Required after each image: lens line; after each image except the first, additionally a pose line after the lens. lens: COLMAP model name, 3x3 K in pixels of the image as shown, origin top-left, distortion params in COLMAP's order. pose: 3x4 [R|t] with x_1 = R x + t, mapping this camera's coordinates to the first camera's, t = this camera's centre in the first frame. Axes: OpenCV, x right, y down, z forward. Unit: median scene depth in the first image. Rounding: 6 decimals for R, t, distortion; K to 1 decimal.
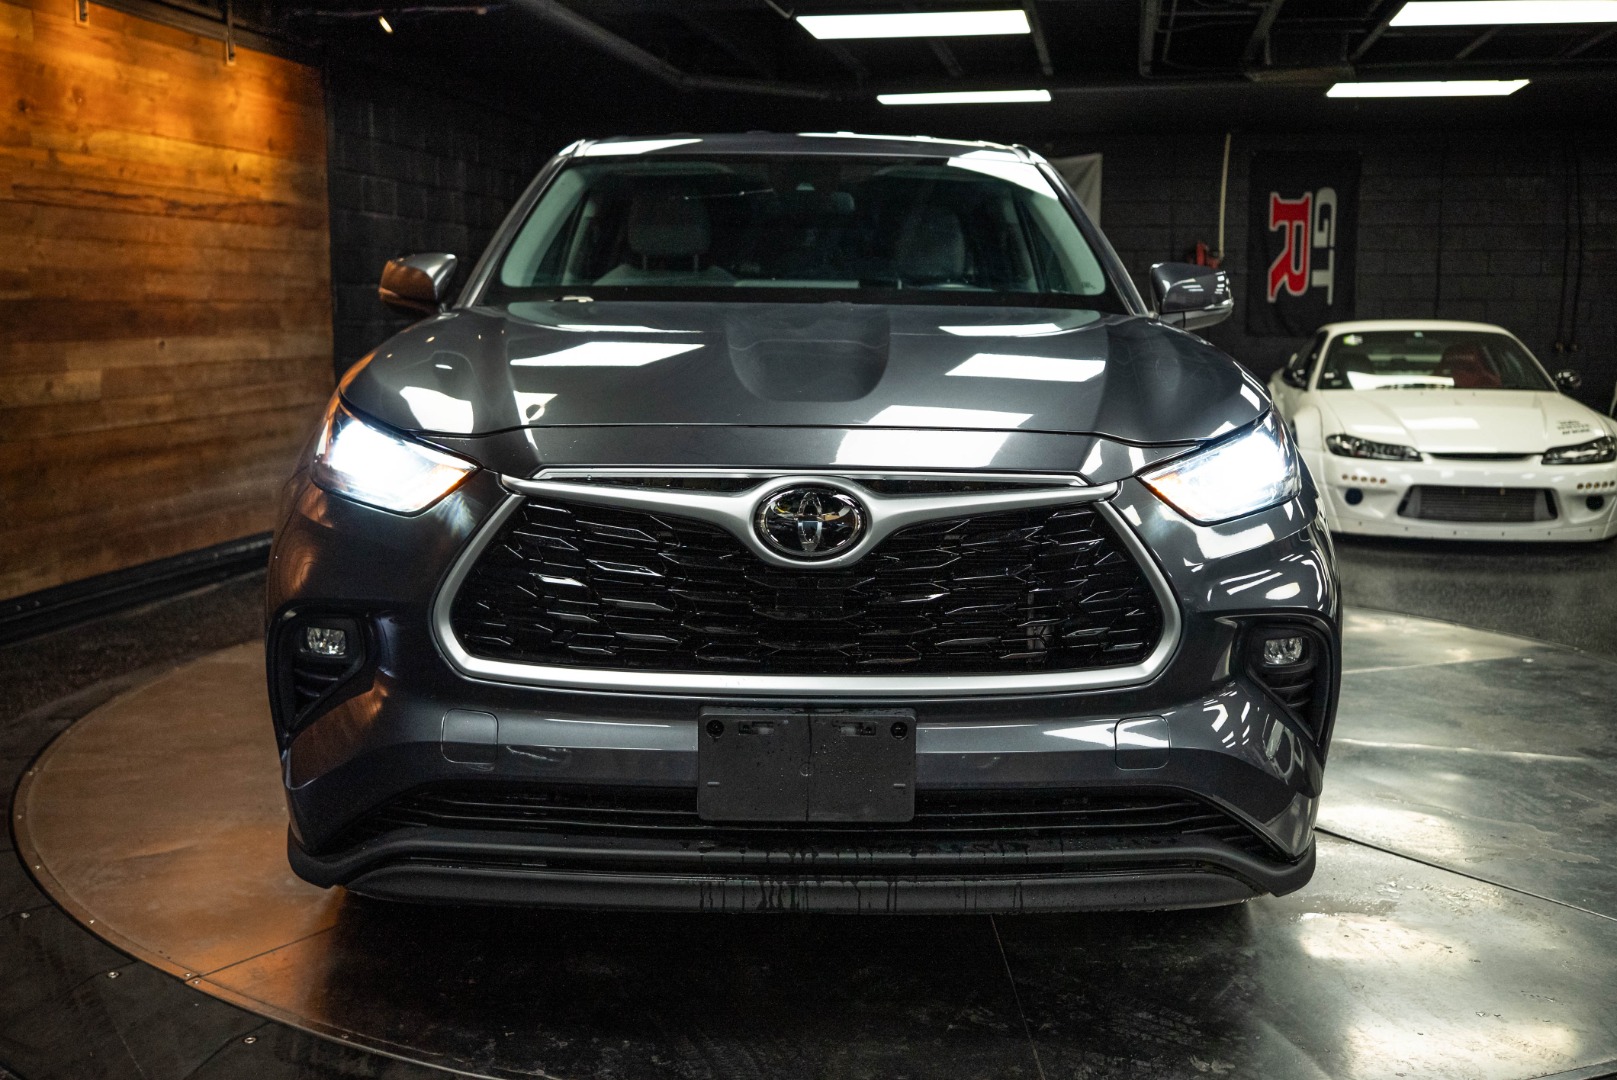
lens RADIAL K [[1616.0, 0, 813.3], [0, 1616.0, 535.4], [0, 0, 1]] dist [-0.034171, 0.000000]
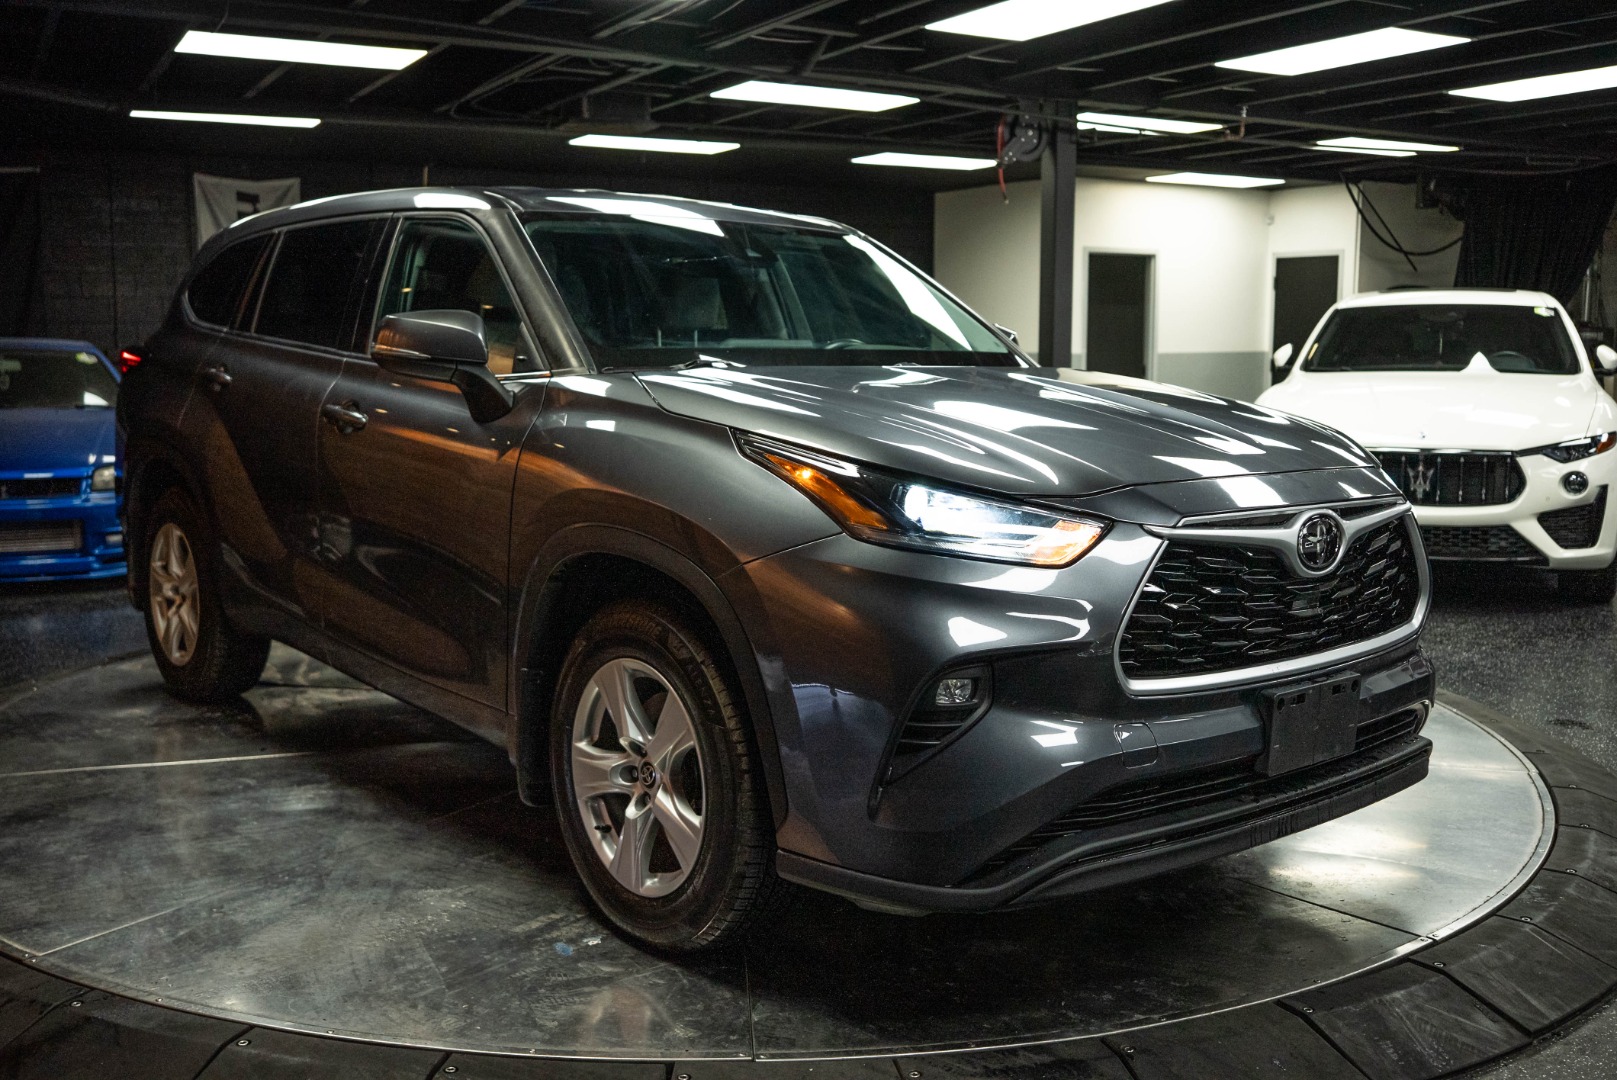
lens RADIAL K [[1616.0, 0, 815.3], [0, 1616.0, 541.2], [0, 0, 1]] dist [-0.034171, 0.000000]
pose [[0.757725, -0.084182, 0.647121, -1.123536], [0.085437, 0.995906, 0.029515, -0.080060], [-0.646957, 0.032924, 0.761816, 0.228007]]
